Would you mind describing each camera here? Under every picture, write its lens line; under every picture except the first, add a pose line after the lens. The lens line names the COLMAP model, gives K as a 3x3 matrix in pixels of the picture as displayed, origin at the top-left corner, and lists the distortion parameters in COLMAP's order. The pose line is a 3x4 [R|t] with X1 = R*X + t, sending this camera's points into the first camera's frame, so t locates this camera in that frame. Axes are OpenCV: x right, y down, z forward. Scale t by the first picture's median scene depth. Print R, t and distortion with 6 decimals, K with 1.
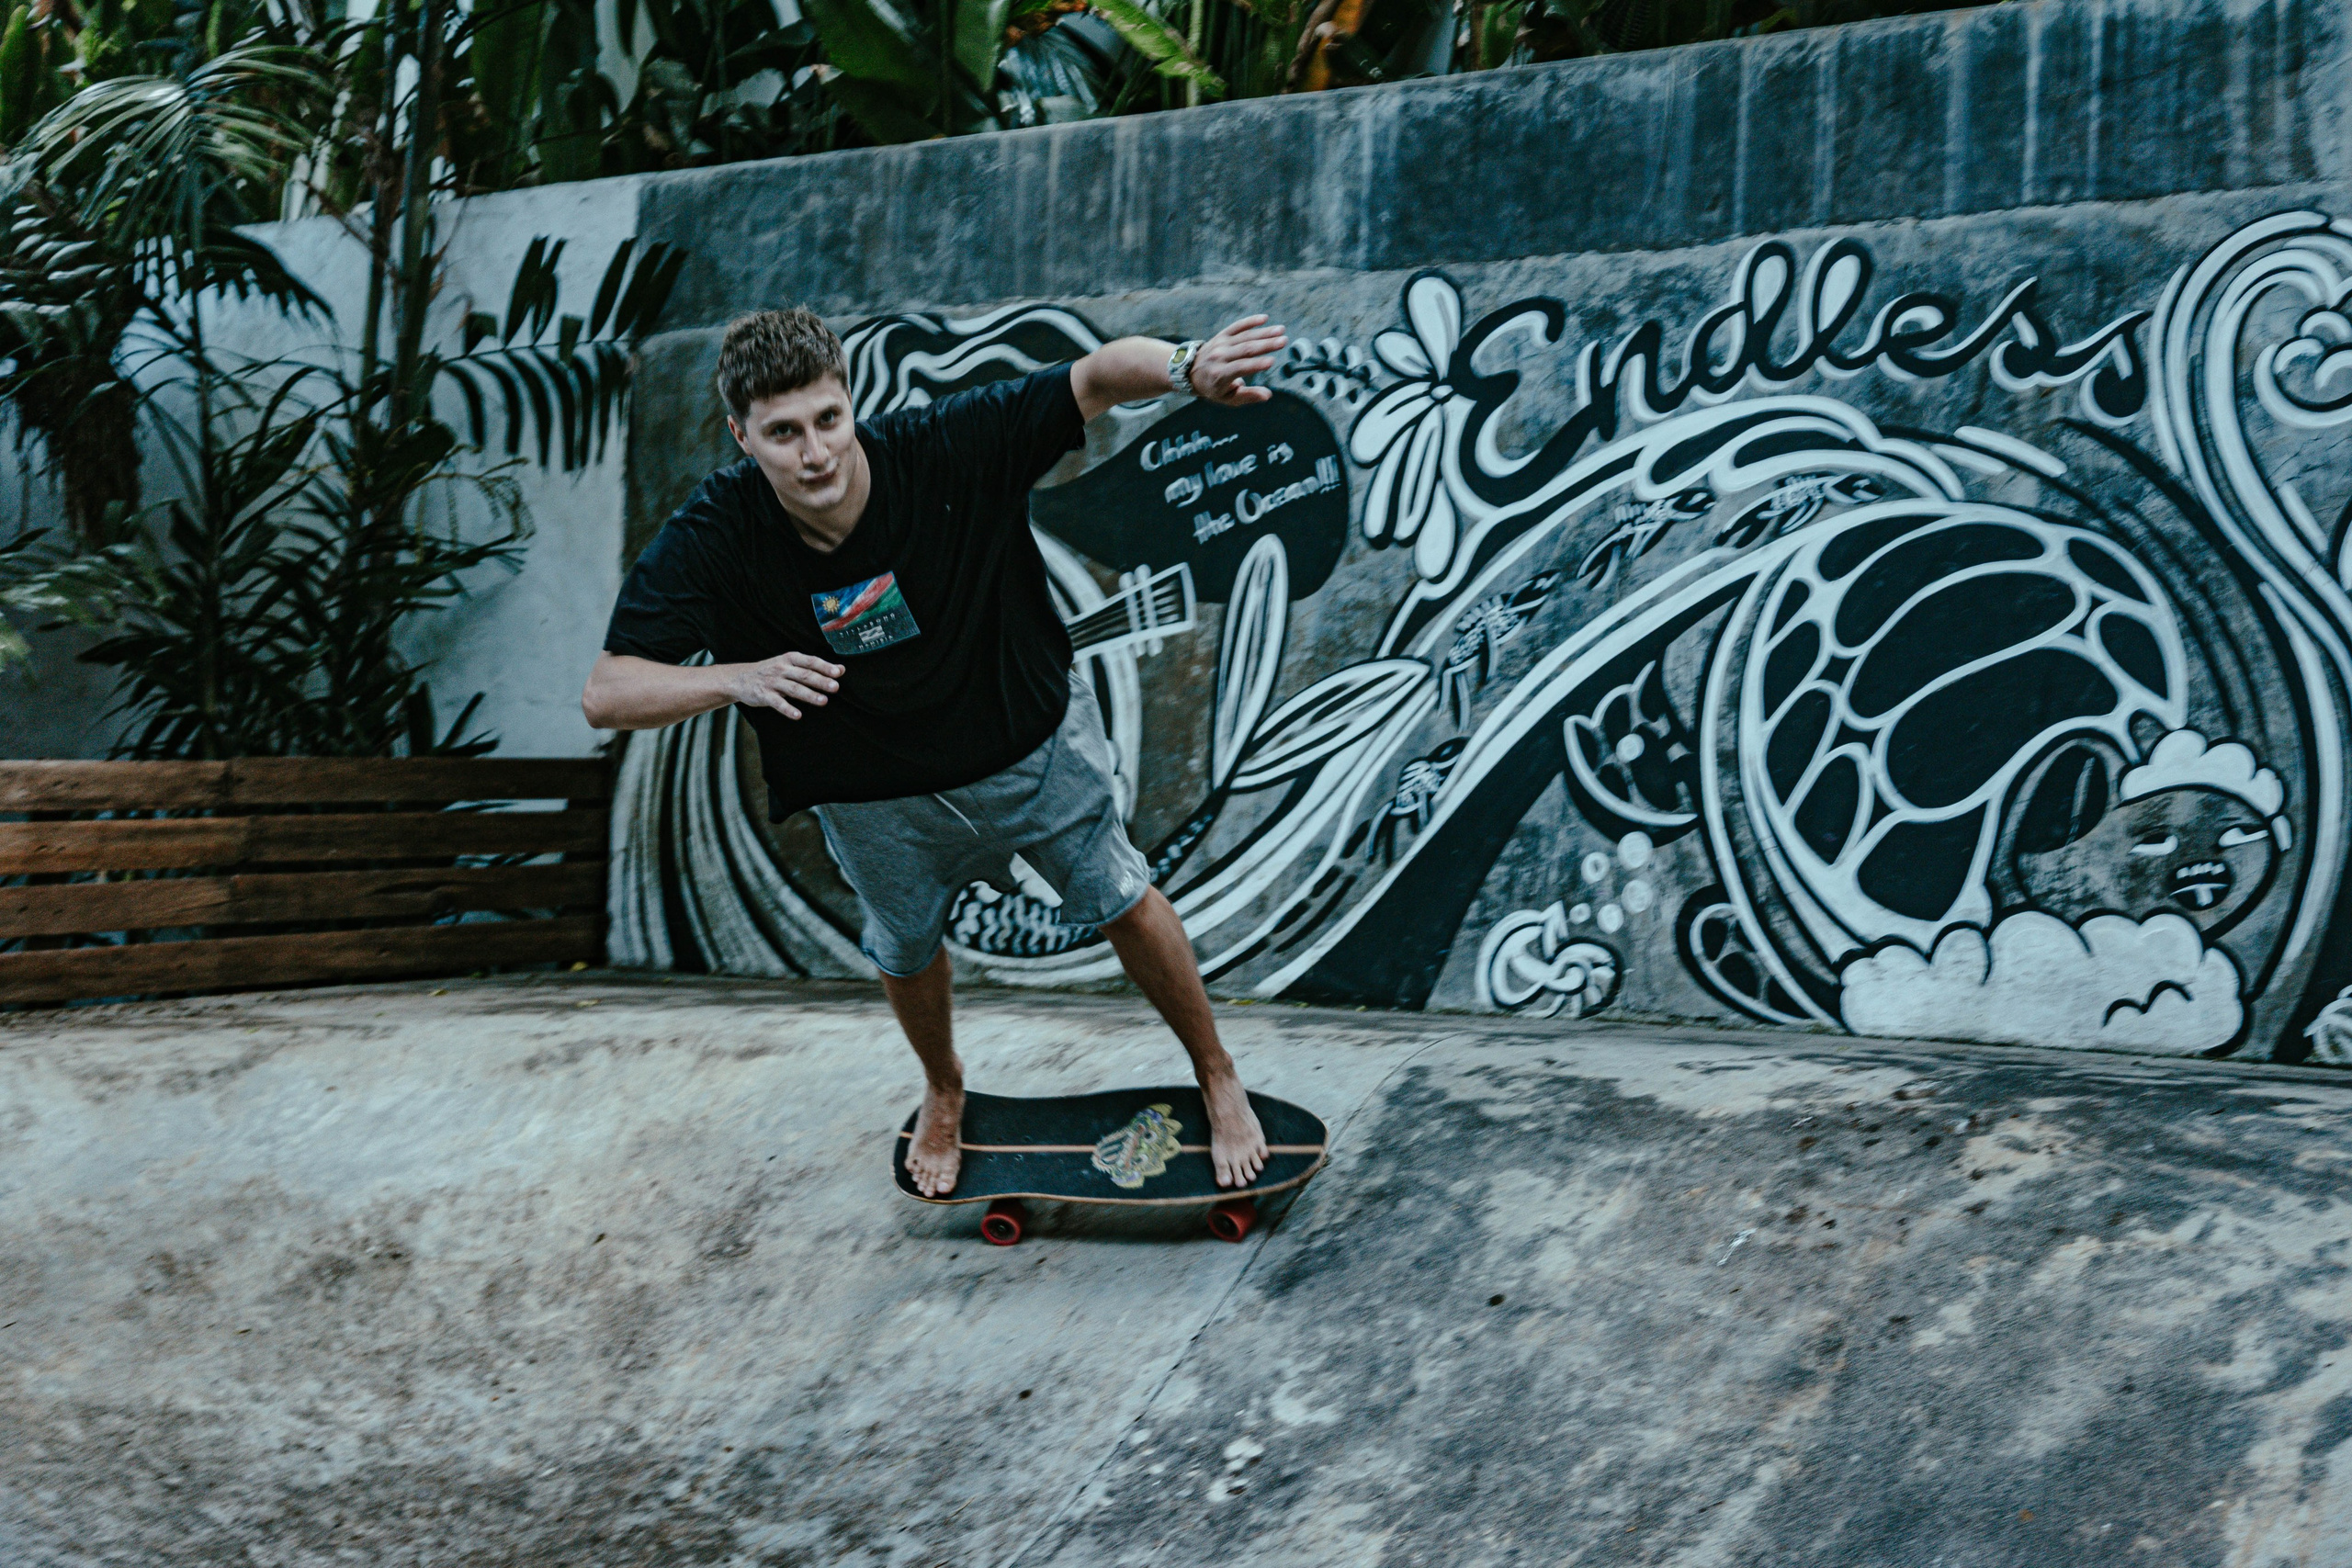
lens RADIAL K [[3083.9, 0, 1176.0], [0, 3083.9, 784.0], [0, 0, 1]] dist [0.058145, -0.106605]
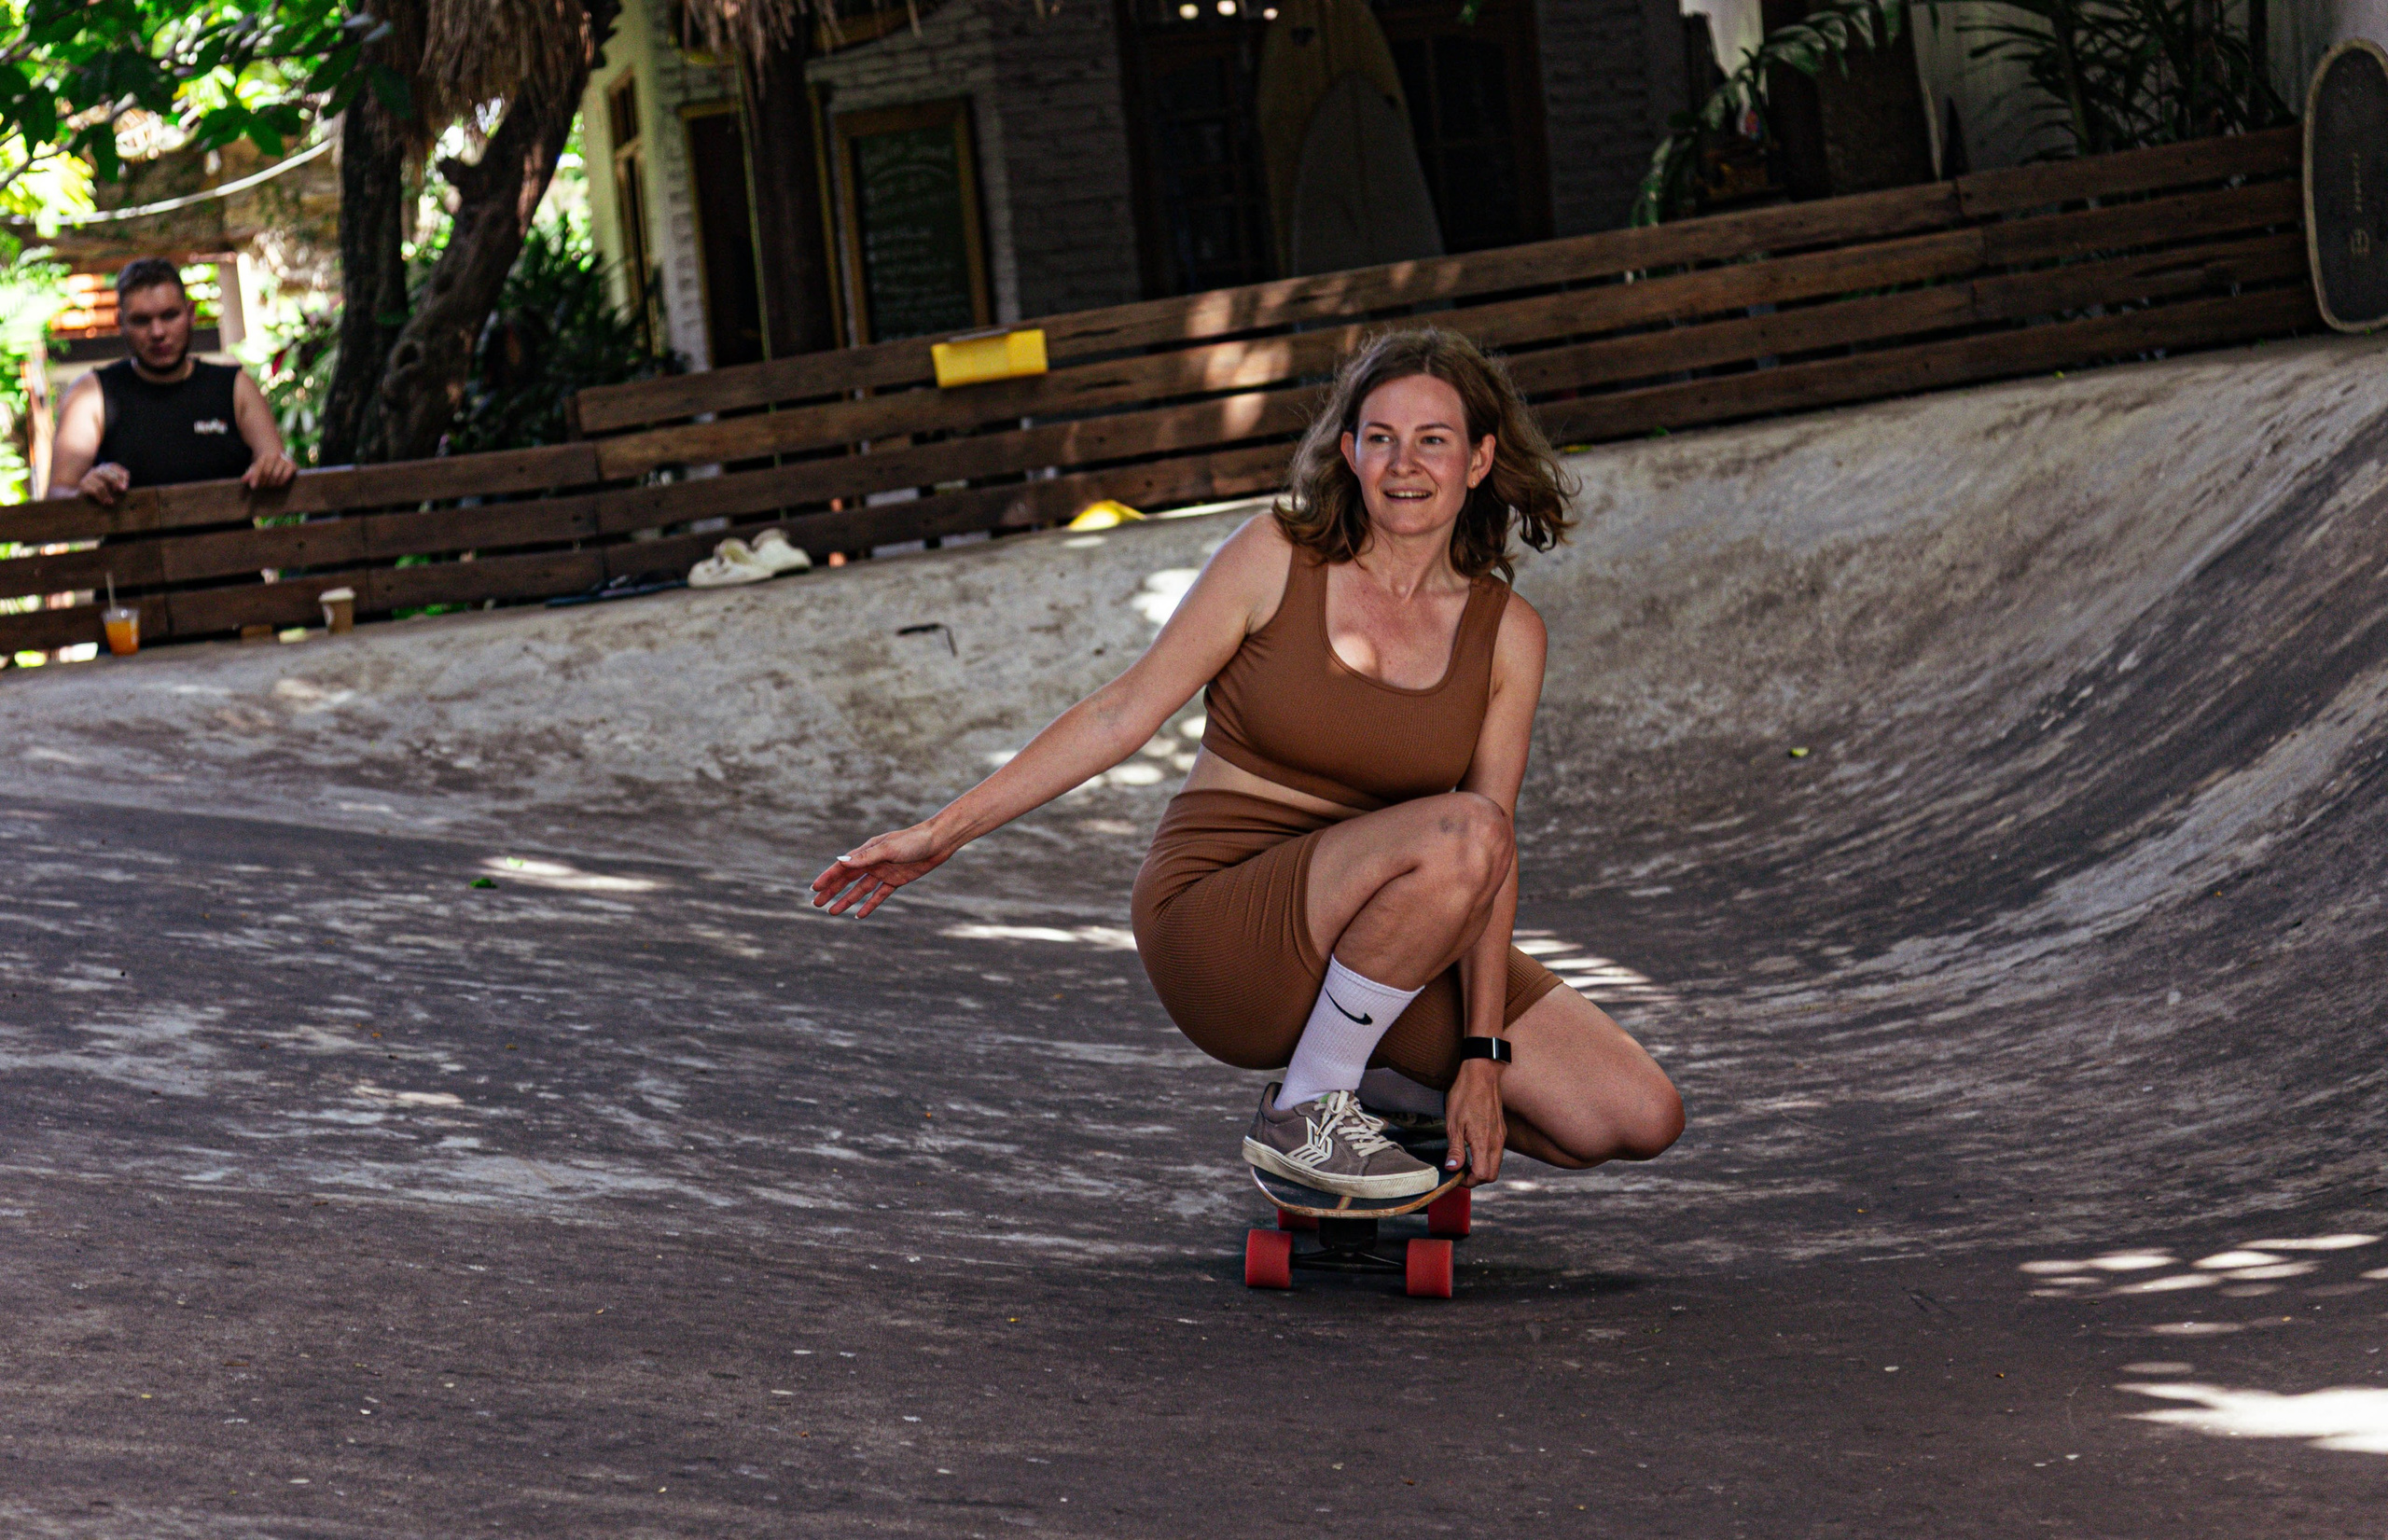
lens RADIAL K [[5243.3, 0, 1194.0], [0, 5243.3, 770.0], [0, 0, 1]] dist [-0.004726, 0.068591]
pose [[0.625283, -0.030051, -0.779819, 1.246584], [0.145711, 0.986181, 0.078832, 0.016433], [0.766674, -0.162921, 0.621021, -0.542189]]
